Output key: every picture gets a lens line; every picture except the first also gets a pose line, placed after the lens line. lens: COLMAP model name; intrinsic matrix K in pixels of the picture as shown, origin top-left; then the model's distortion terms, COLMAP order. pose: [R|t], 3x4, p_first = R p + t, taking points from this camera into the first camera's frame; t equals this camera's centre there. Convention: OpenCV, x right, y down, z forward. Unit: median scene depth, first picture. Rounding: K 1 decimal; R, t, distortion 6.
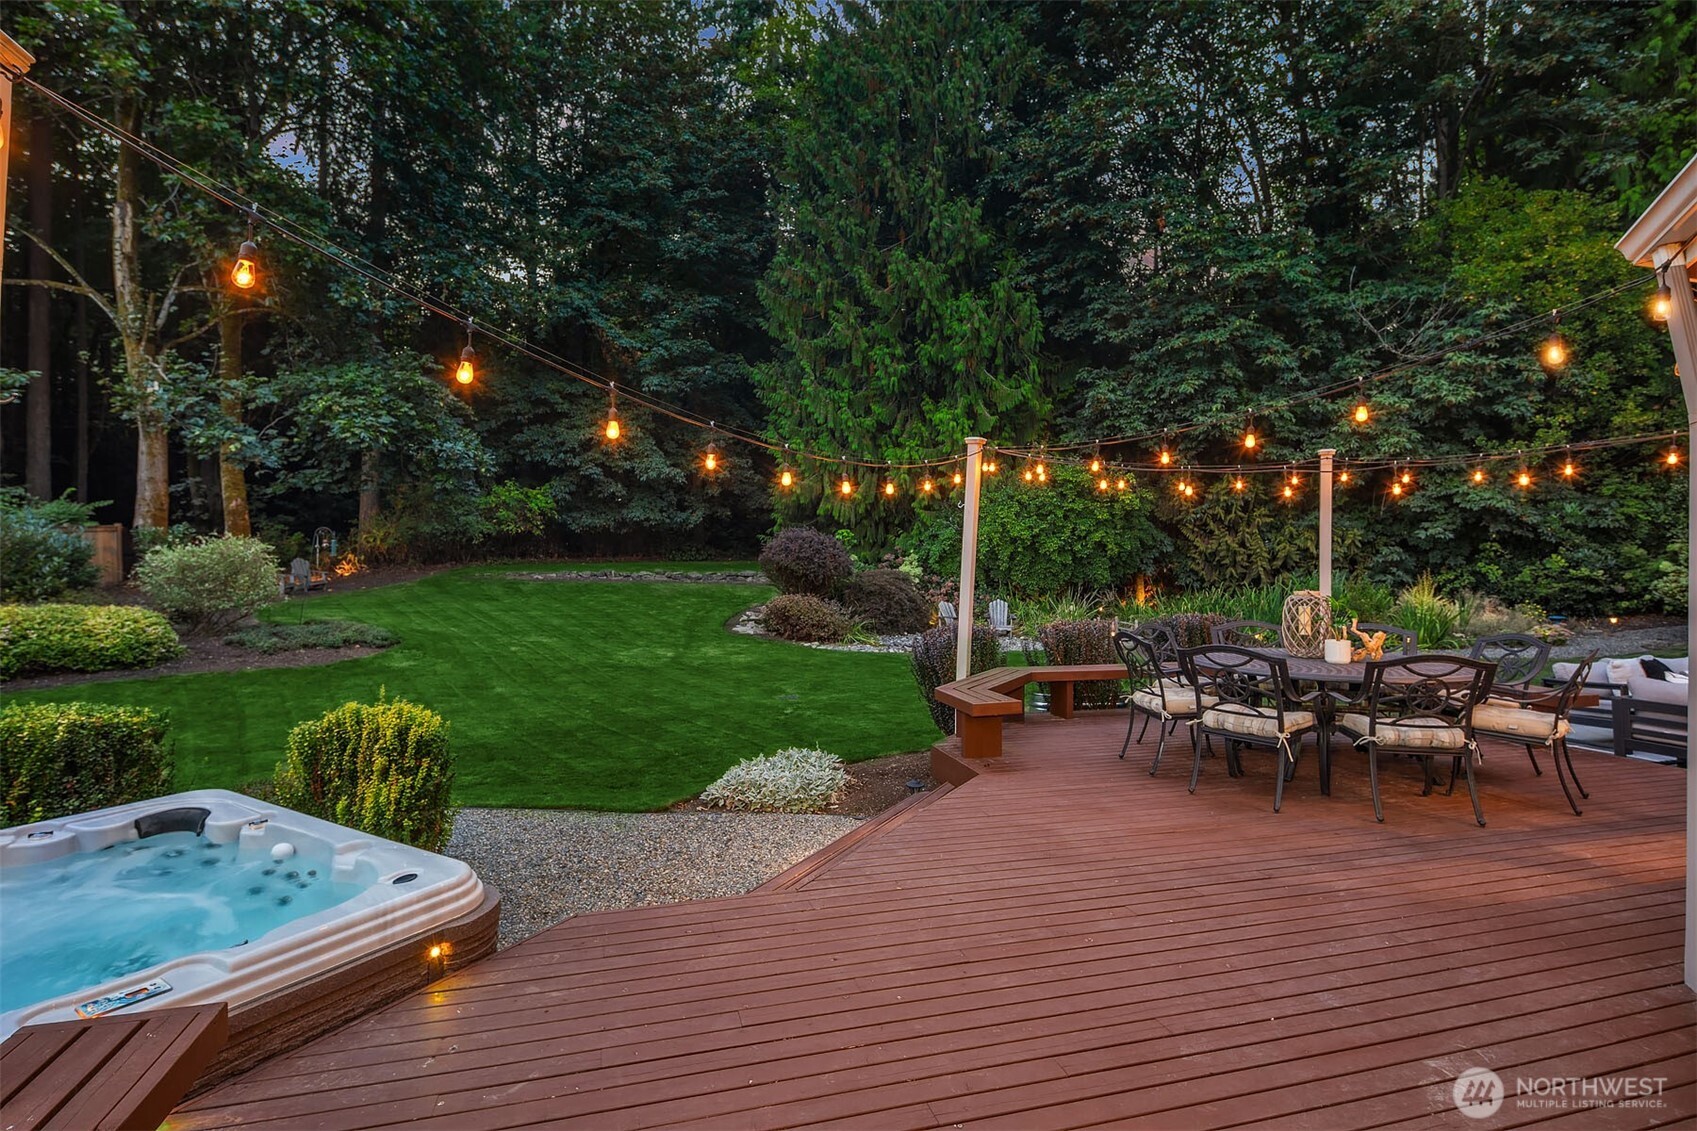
lens RADIAL K [[825.6, 0, 837.1], [0, 825.6, 556.6], [0, 0, 1]] dist [0.003614, -0.002588]
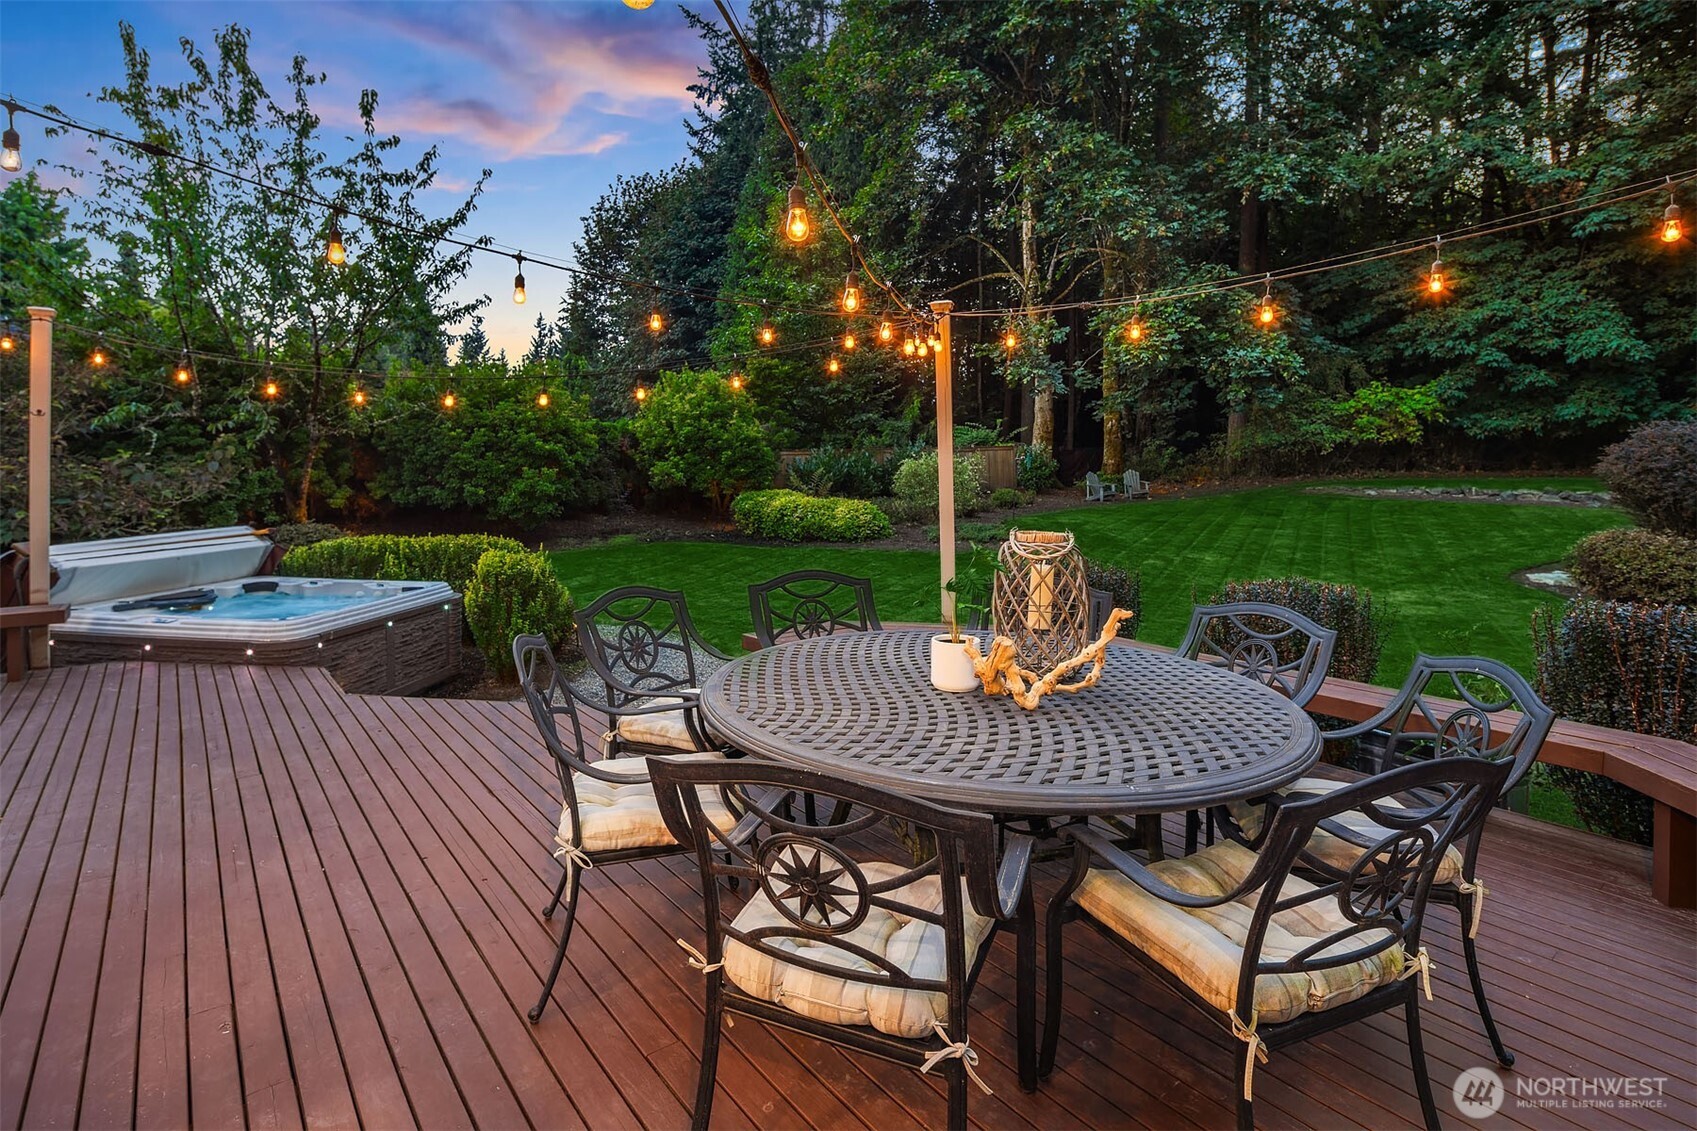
lens RADIAL K [[825.6, 0, 828.5], [0, 825.6, 474.5], [0, 0, 1]] dist [0.003614, -0.002588]
pose [[0.395090, 0.007168, -0.918614, 0.227268], [-0.002485, 0.999974, 0.006733, 0.001705], [0.918639, -0.000377, 0.395098, 0.172449]]
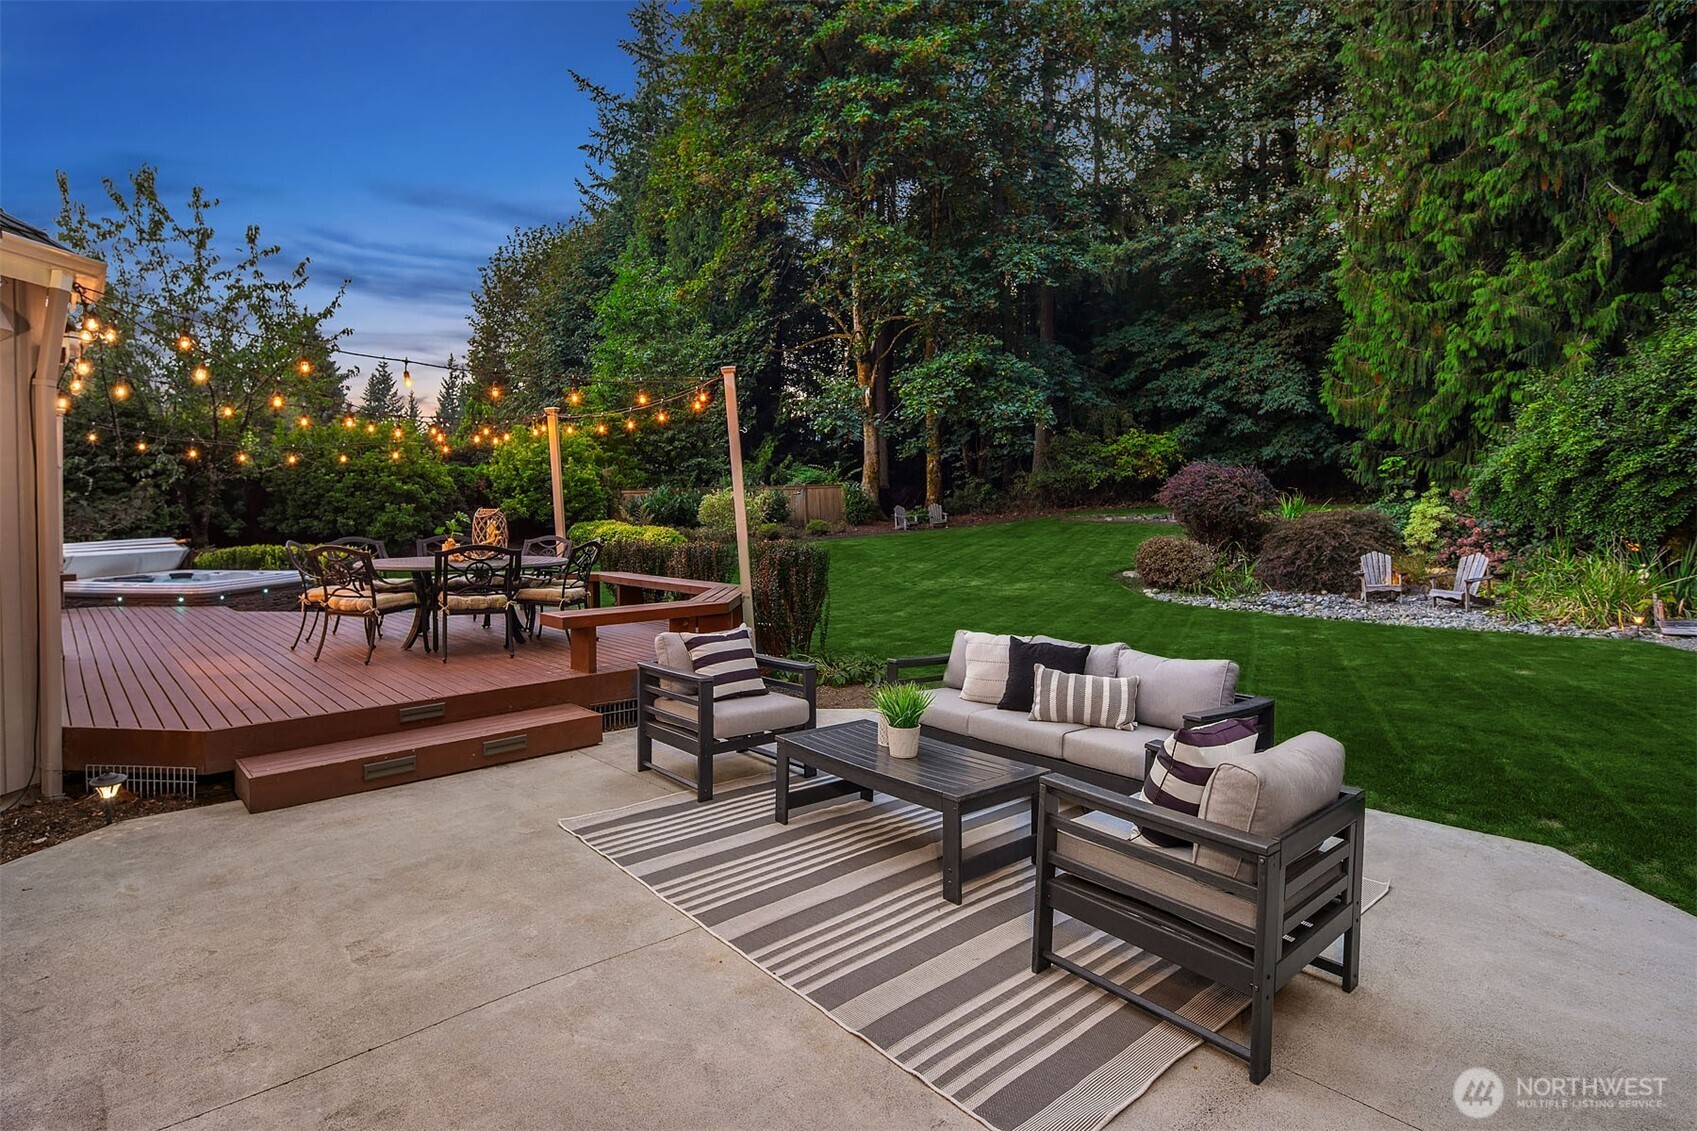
lens RADIAL K [[825.6, 0, 815.5], [0, 825.6, 518.4], [0, 0, 1]] dist [0.003614, -0.002588]
pose [[0.464182, 0.004570, -0.885728, 0.455252], [0.009005, 0.999911, 0.009878, 0.010960], [0.885694, -0.012561, 0.464100, 0.203410]]
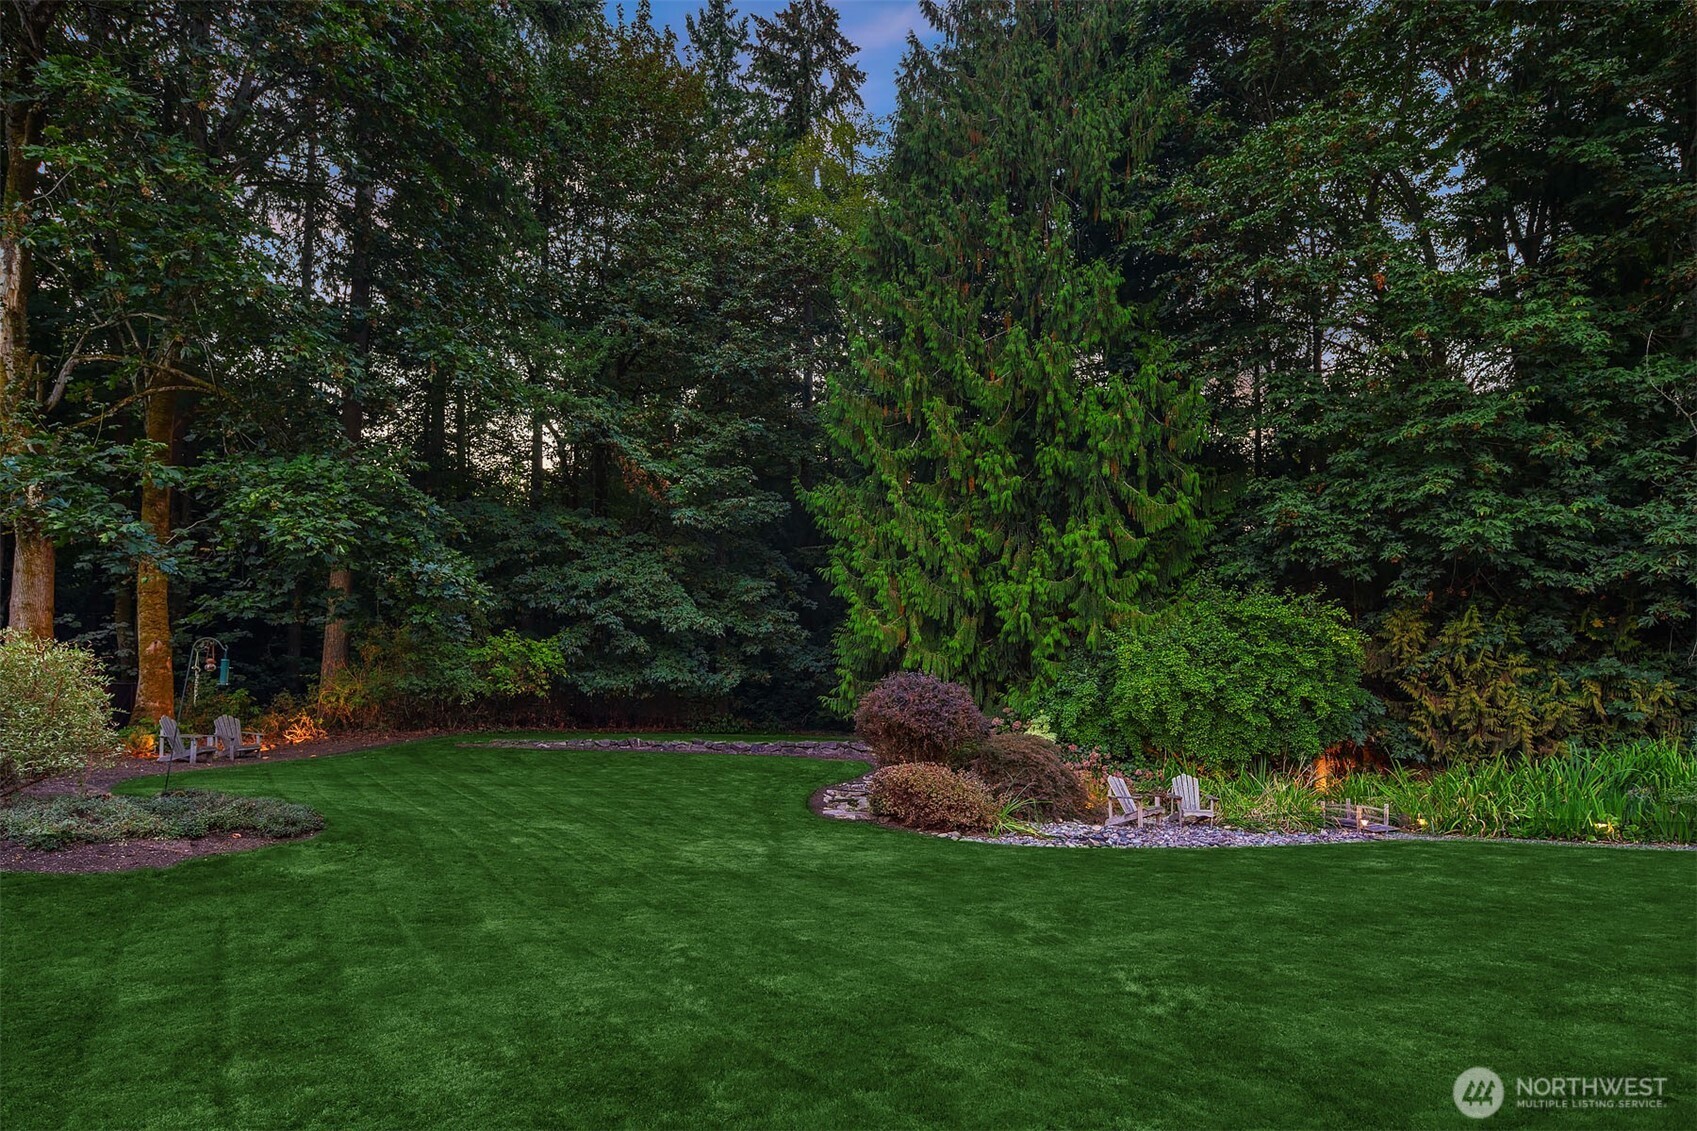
lens RADIAL K [[825.6, 0, 837.4], [0, 825.6, 703.2], [0, 0, 1]] dist [0.003614, -0.002588]
pose [[0.999955, 0.006568, 0.006871, -0.102575], [-0.006214, 0.998710, -0.050395, 0.025514], [-0.007193, 0.050350, 0.998706, 0.247471]]
